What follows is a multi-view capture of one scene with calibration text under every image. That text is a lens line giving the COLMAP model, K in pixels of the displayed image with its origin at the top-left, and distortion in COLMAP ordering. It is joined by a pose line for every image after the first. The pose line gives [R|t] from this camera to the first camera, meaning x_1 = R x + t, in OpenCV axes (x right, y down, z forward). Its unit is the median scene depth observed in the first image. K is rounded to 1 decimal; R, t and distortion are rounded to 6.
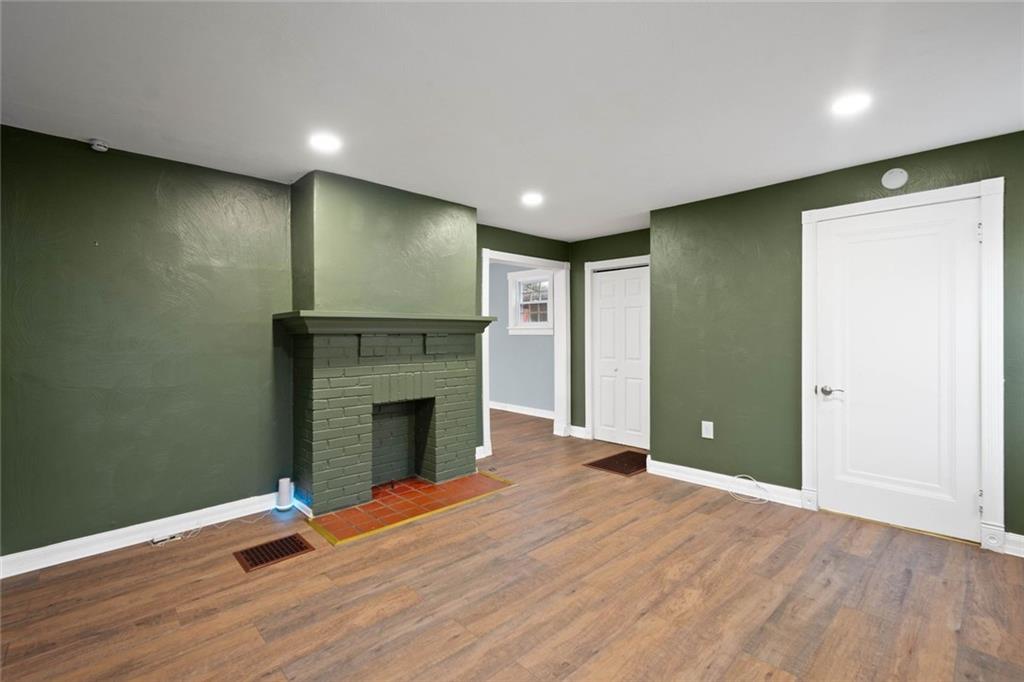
lens RADIAL K [[457.1, 0, 509.2], [0, 457.1, 337.6], [0, 0, 1]] dist [-0.000979, -0.000732]
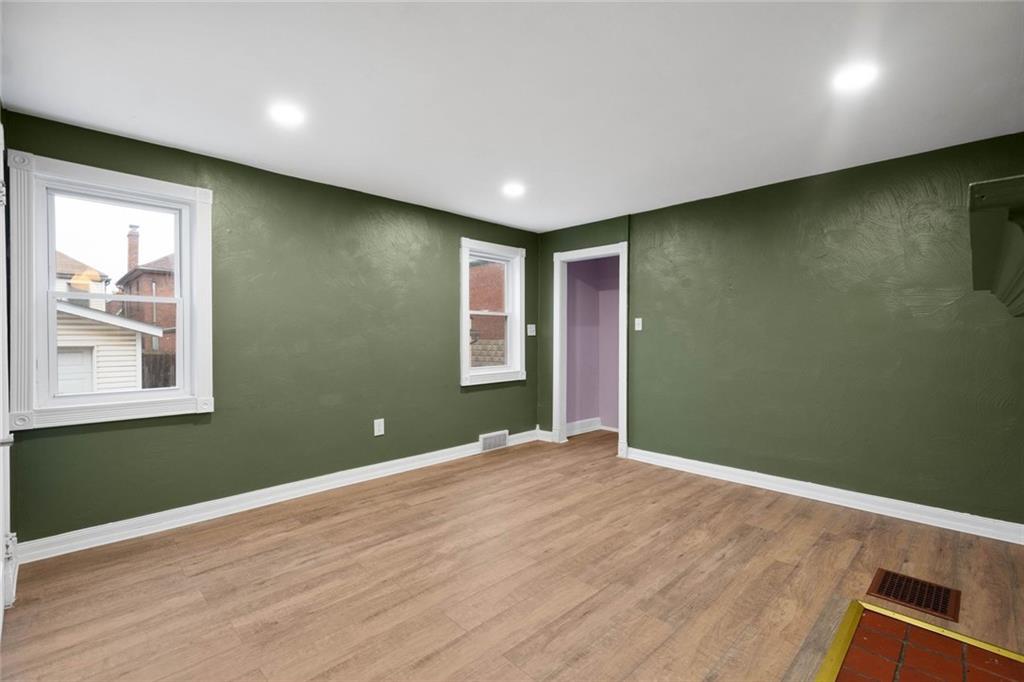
lens RADIAL K [[457.1, 0, 509.2], [0, 457.1, 337.6], [0, 0, 1]] dist [-0.000979, -0.000732]
pose [[-0.999822, 0.008519, -0.016863, 0.222917], [0.008297, 0.999878, 0.013199, 0.003824], [0.016974, 0.013057, -0.999771, 1.926159]]
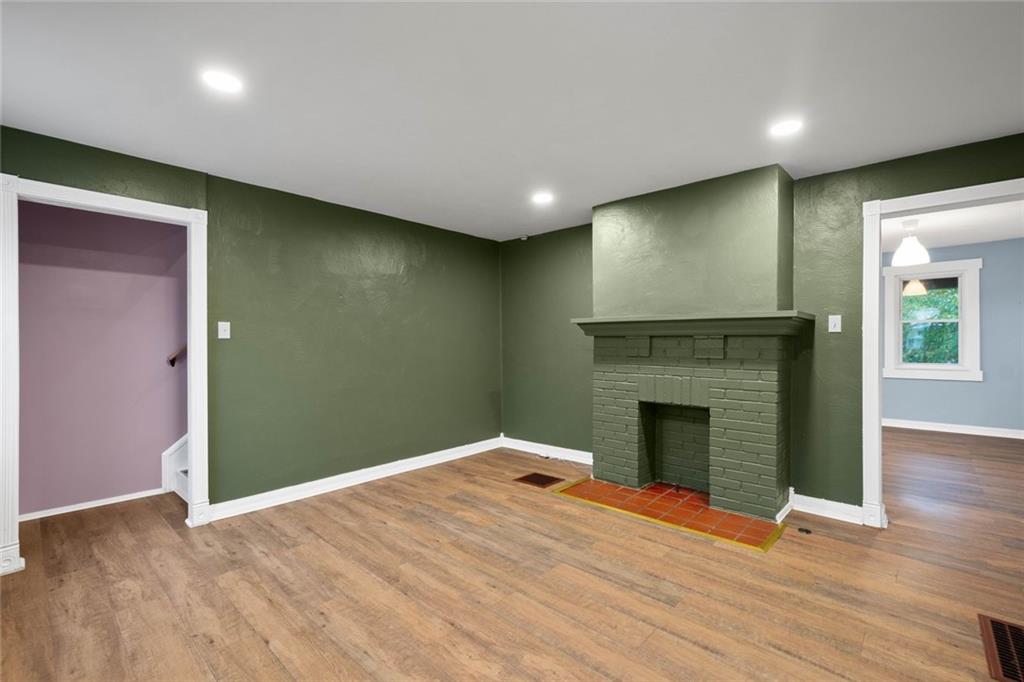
lens RADIAL K [[449.2, 0, 520.0], [0, 449.2, 342.4], [0, 0, 1]] dist [0.001237, -0.000643]
pose [[0.083456, 0.014821, -0.996401, 1.033773], [-0.006175, 0.999878, 0.014356, -0.009305], [0.996492, 0.004955, 0.083538, 0.876012]]
